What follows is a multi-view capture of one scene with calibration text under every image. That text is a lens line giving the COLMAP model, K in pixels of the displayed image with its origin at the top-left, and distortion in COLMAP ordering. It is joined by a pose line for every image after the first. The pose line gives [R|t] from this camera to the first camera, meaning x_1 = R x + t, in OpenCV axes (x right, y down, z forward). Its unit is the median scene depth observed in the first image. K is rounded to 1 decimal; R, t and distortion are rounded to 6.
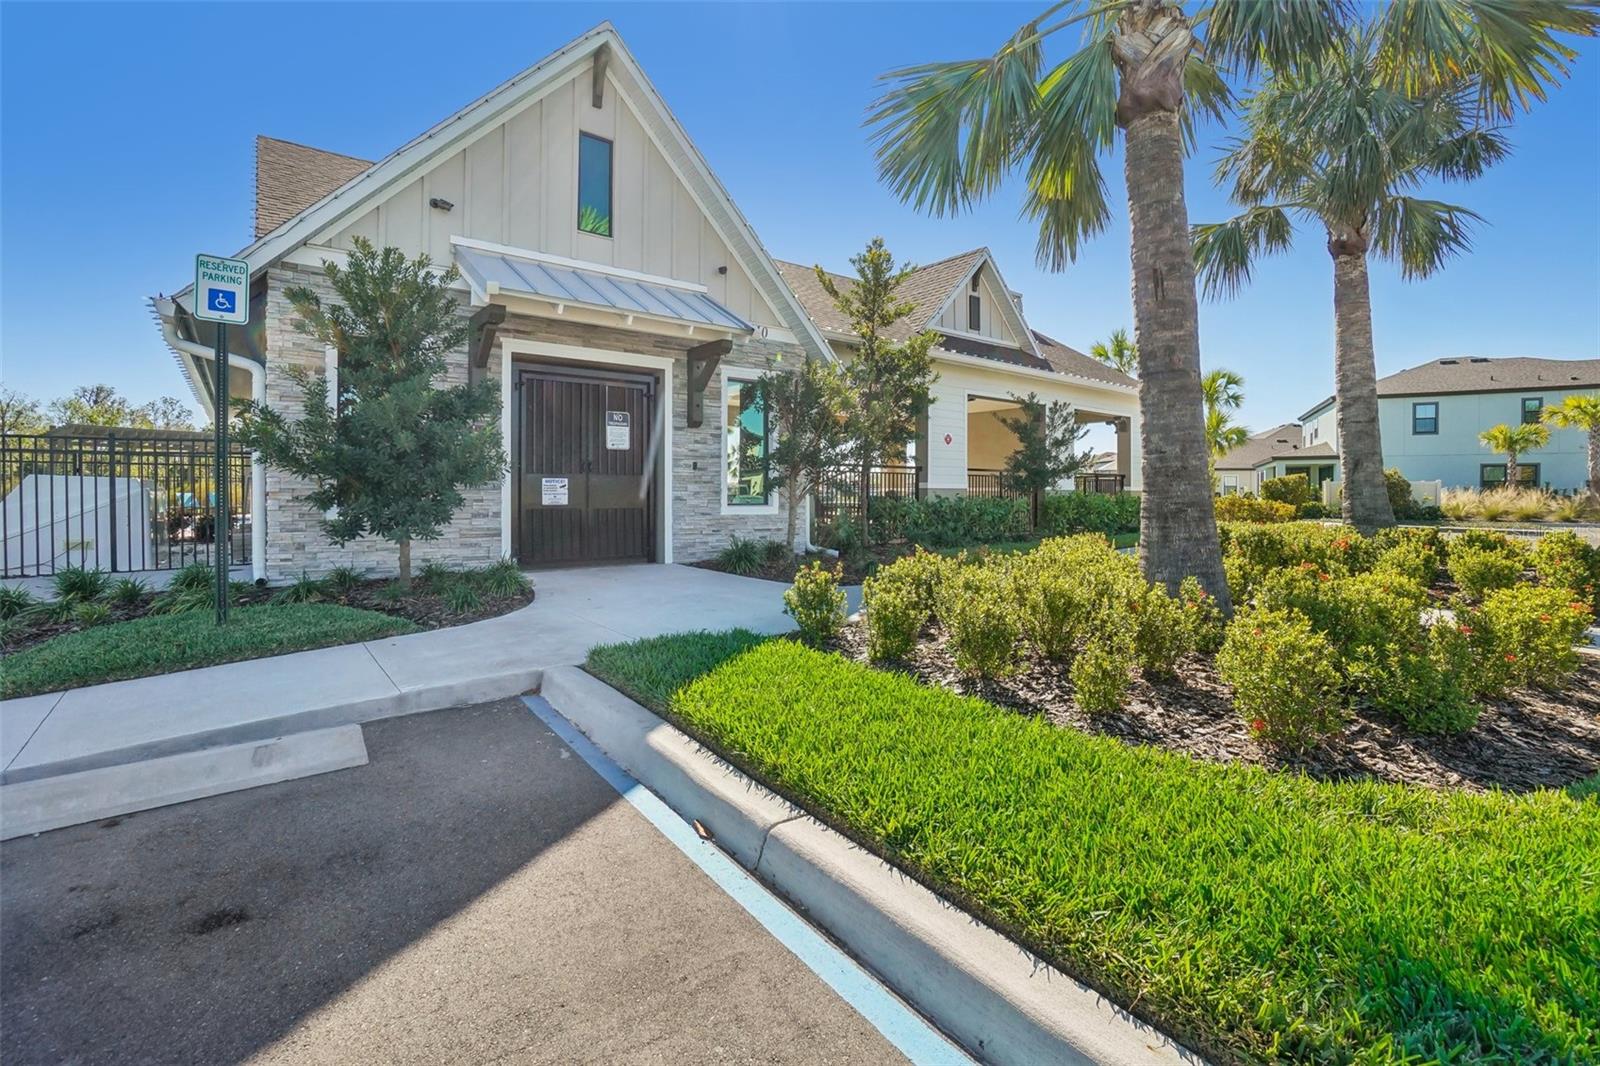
lens RADIAL K [[708.0, 0, 796.0], [0, 708.0, 505.4], [0, 0, 1]] dist [-0.051008, 0.000098]
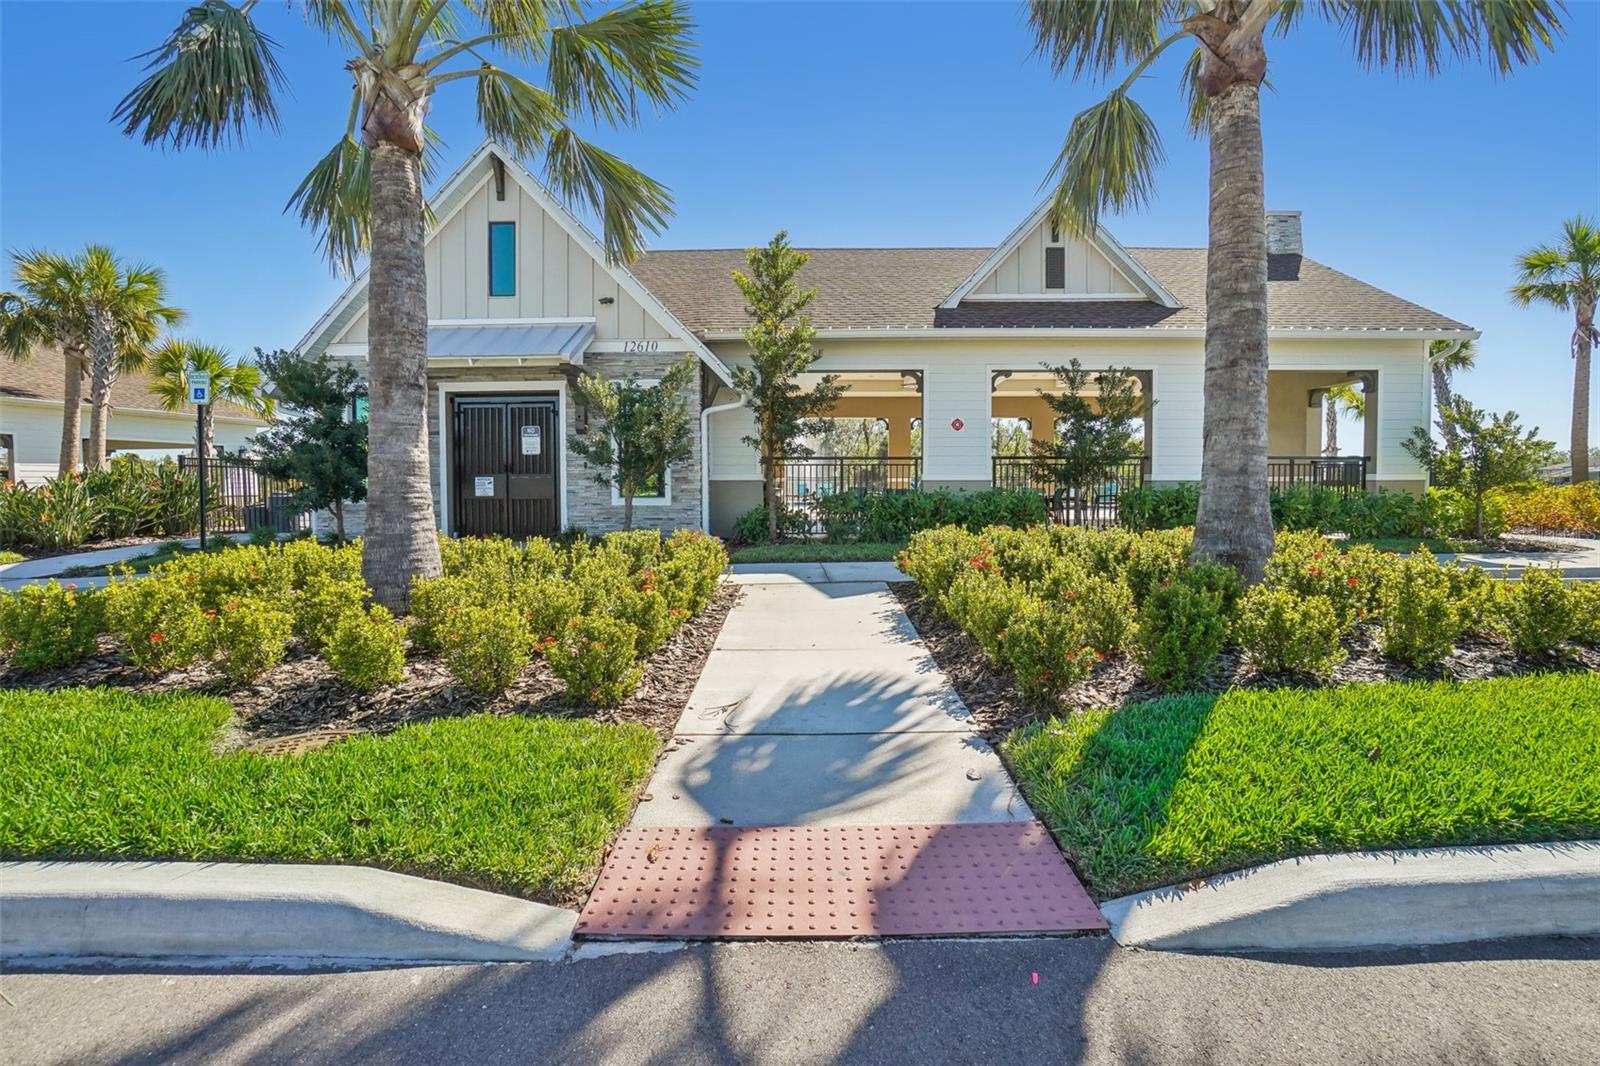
lens RADIAL K [[708.0, 0, 796.0], [0, 708.0, 505.4], [0, 0, 1]] dist [-0.051008, 0.000098]
pose [[0.770814, 0.007316, -0.637018, 0.959123], [-0.005644, 0.999973, 0.004654, 0.006823], [0.637035, 0.000008, 0.770835, 0.299688]]
